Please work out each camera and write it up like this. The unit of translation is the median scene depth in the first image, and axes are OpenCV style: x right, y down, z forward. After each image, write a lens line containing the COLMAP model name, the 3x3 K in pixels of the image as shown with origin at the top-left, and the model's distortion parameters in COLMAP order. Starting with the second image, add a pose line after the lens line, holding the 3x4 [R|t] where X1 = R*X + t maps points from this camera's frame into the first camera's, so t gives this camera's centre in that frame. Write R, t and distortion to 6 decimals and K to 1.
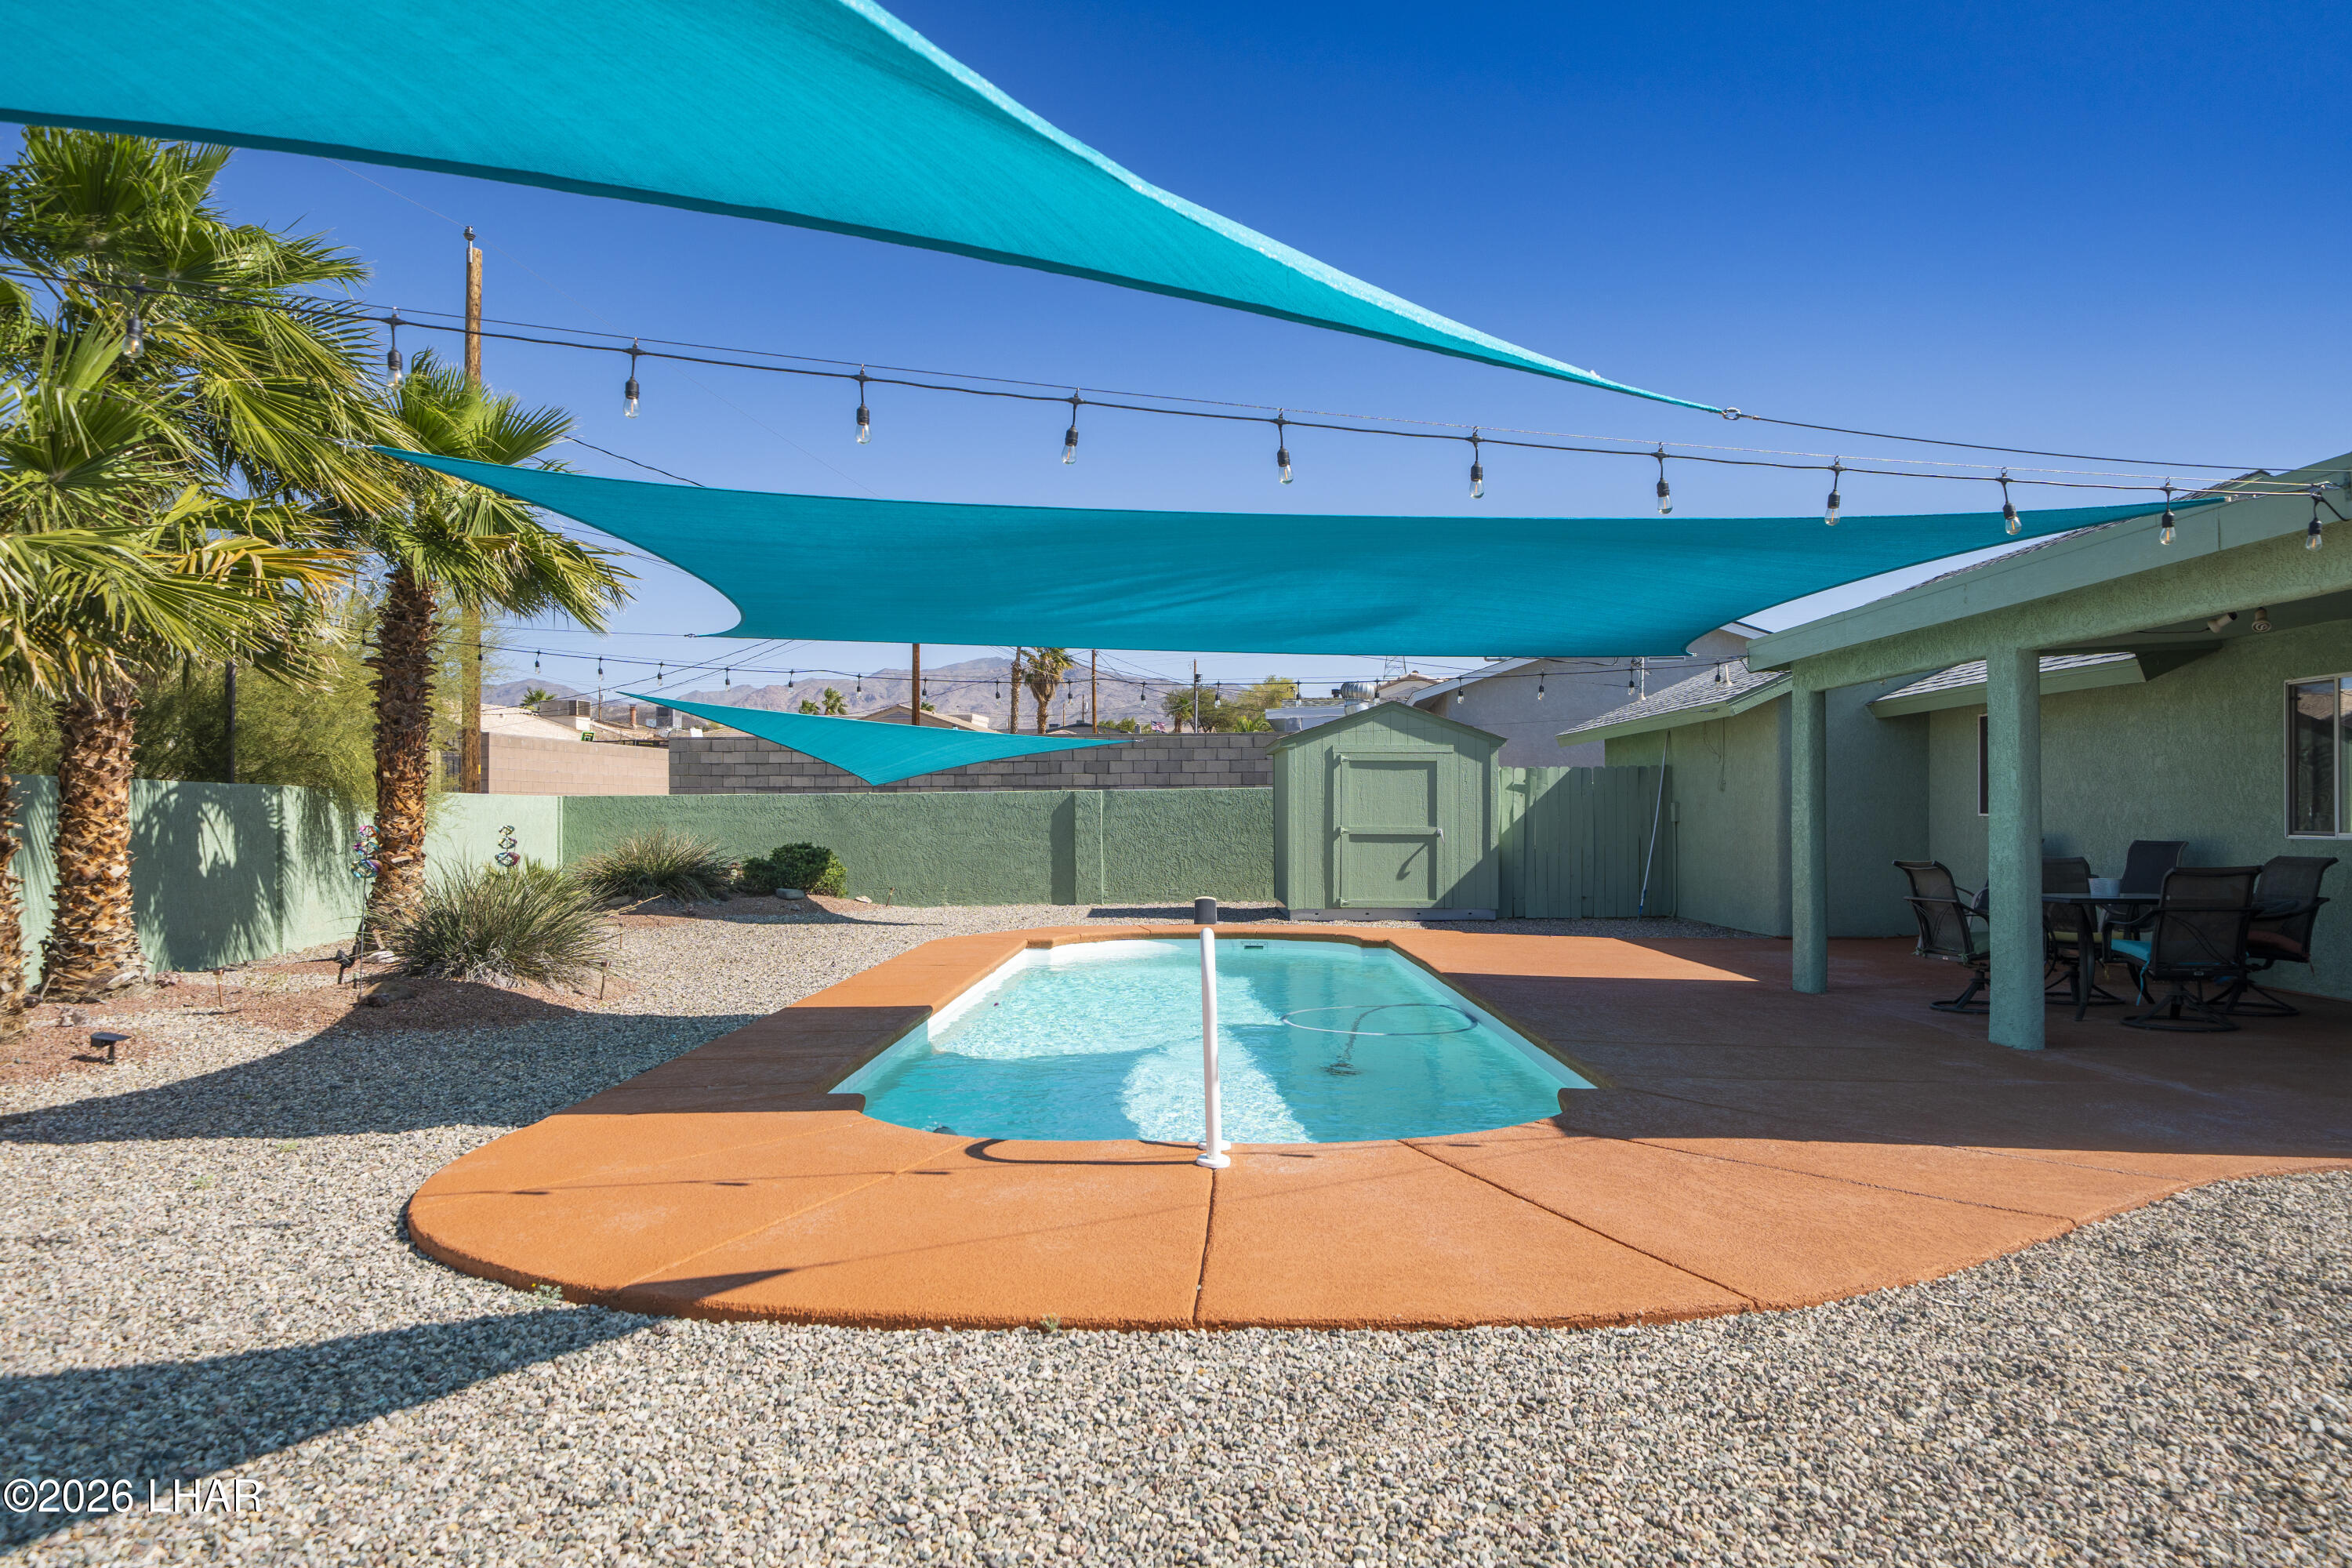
lens RADIAL K [[1496.1, 0, 1157.0], [0, 1496.1, 805.8], [0, 0, 1]] dist [-0.016525, -0.001658]
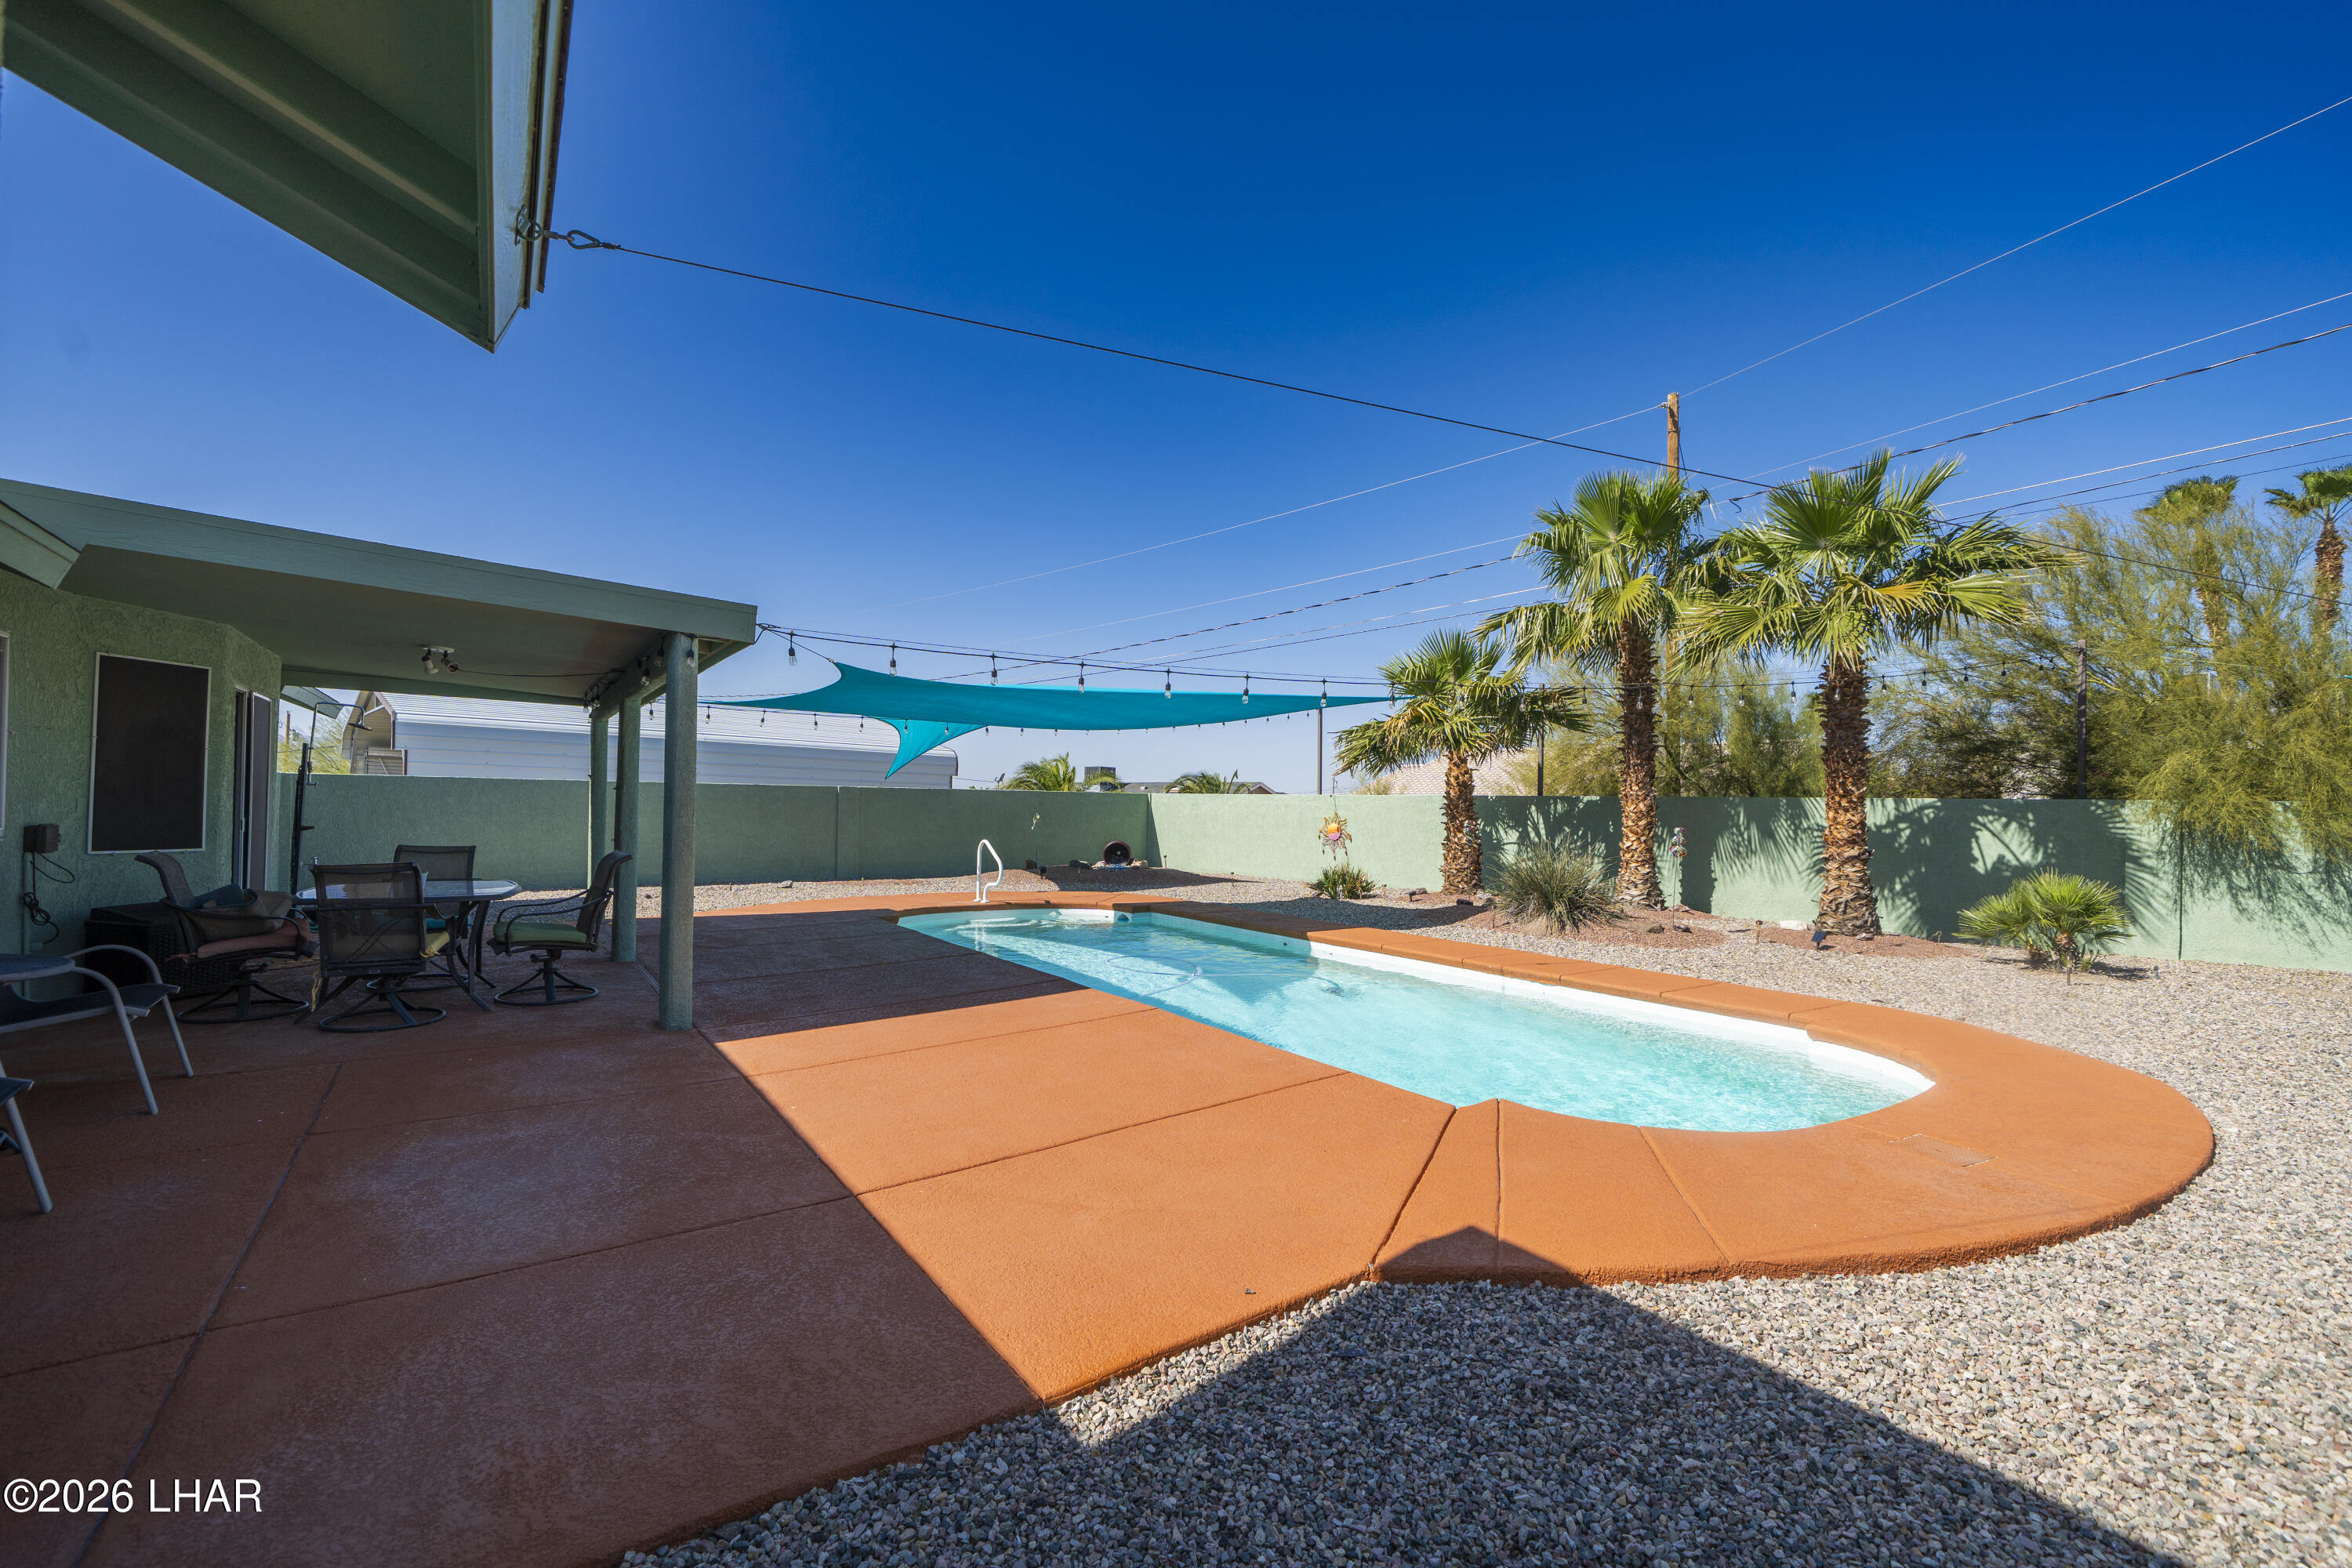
lens RADIAL K [[993.6, 0, 1175.6], [0, 993.6, 789.4], [0, 0, 1]] dist [-0.002100, -0.000026]
pose [[-0.808446, -0.020576, -0.588210, 0.325459], [-0.013496, 0.999774, -0.016424, -0.001058], [0.588415, -0.005339, -0.808541, 0.953455]]
